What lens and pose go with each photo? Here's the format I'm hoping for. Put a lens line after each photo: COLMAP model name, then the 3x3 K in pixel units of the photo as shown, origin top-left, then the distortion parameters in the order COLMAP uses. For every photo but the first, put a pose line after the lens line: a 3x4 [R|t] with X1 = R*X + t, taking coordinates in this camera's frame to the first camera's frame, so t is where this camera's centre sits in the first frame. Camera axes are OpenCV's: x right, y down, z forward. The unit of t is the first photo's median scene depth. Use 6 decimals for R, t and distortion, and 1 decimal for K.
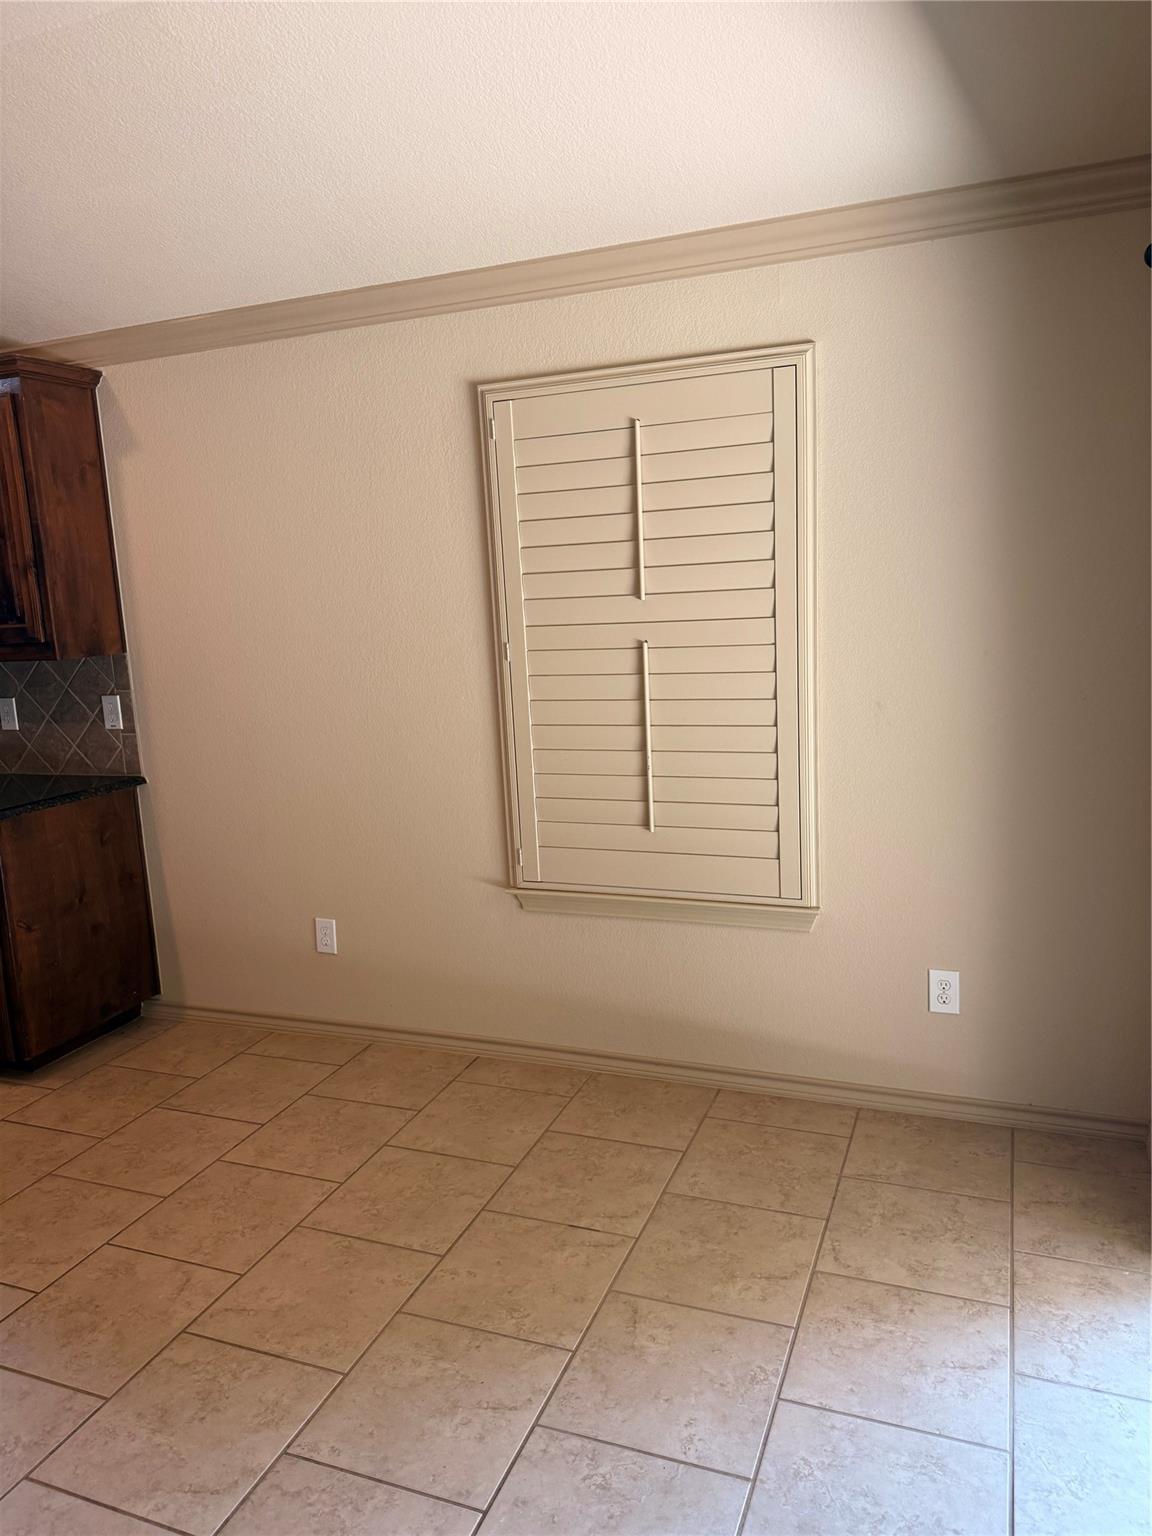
lens RADIAL K [[1095.5, 0, 575.8], [0, 1095.5, 775.2], [0, 0, 1]] dist [-0.005129, 0.003690]
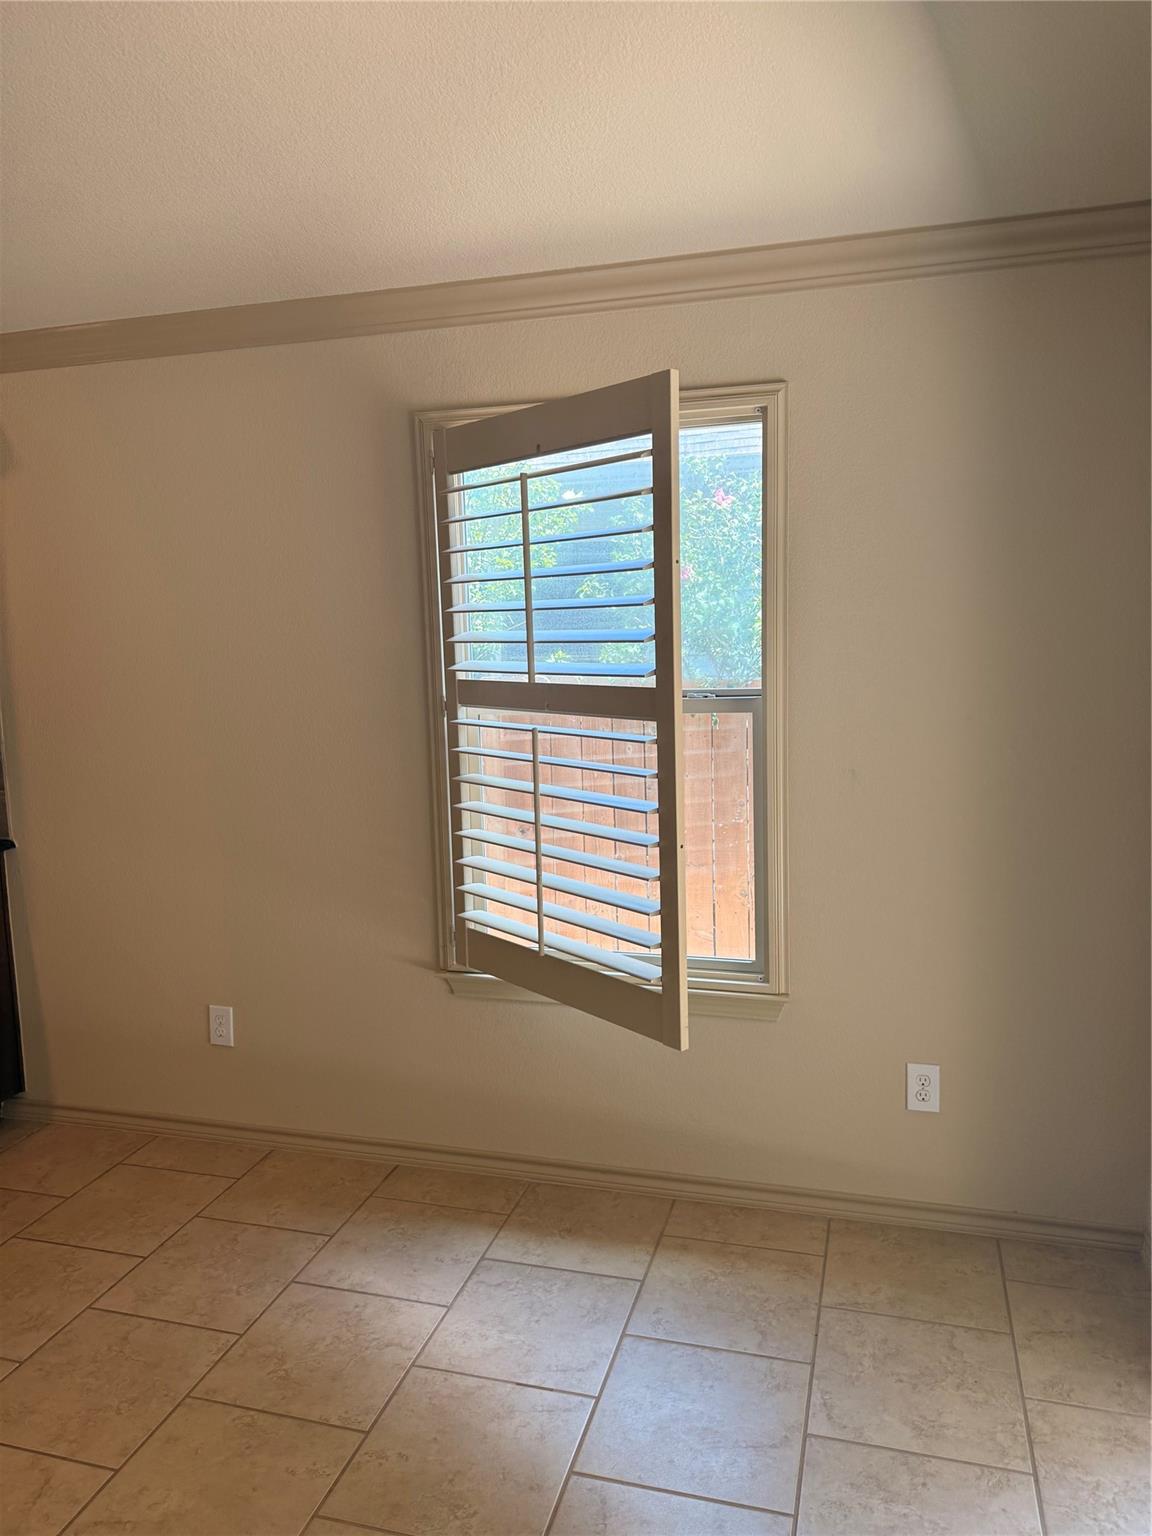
lens RADIAL K [[1095.5, 0, 575.5], [0, 1095.5, 755.4], [0, 0, 1]] dist [-0.005129, 0.003690]
pose [[0.995168, 0.010413, 0.097634, -0.045103], [-0.004714, 0.998281, -0.058416, -0.025123], [-0.098074, 0.057674, 0.993507, 0.114365]]
